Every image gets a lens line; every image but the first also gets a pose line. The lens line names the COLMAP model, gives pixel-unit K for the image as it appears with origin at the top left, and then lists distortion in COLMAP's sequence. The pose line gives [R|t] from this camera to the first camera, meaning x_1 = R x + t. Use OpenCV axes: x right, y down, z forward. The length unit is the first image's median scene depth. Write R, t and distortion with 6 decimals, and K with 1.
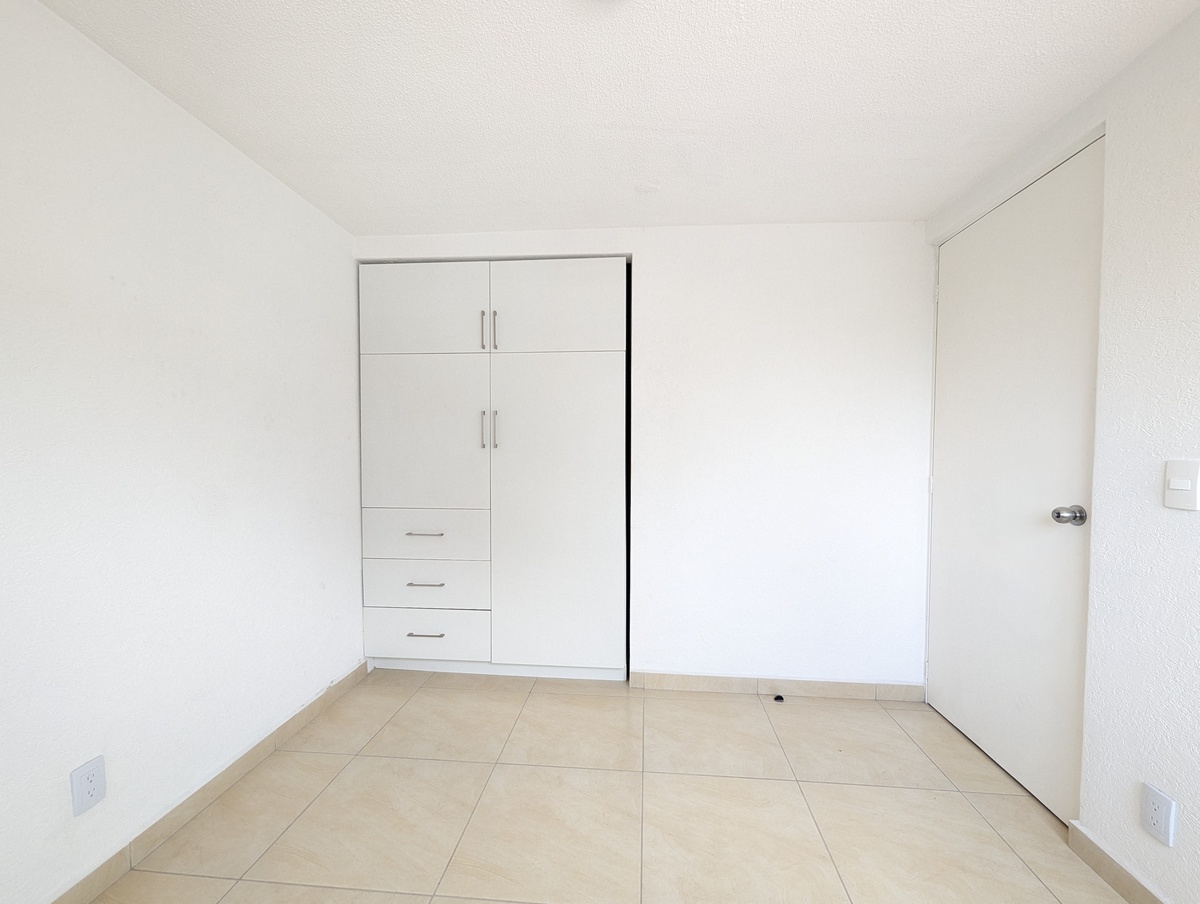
lens RADIAL K [[498.0, 0, 603.7], [0, 498.0, 462.3], [0, 0, 1]] dist [-0.003725, 0.000471]
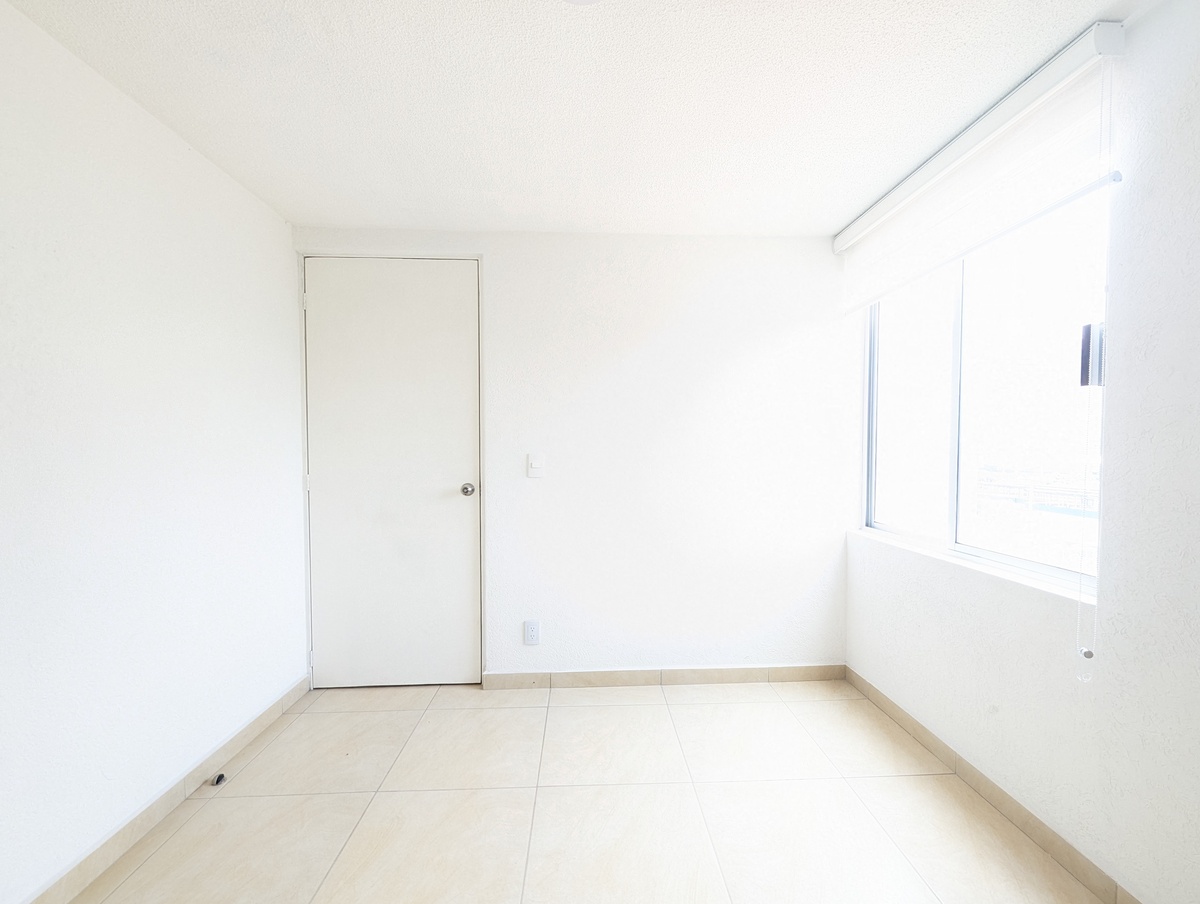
lens RADIAL K [[498.0, 0, 603.7], [0, 498.0, 462.3], [0, 0, 1]] dist [-0.003725, 0.000471]
pose [[-0.129992, -0.033210, 0.990959, -0.472286], [0.033589, 0.998718, 0.037877, -0.018421], [-0.990946, 0.038209, -0.128710, 0.513401]]
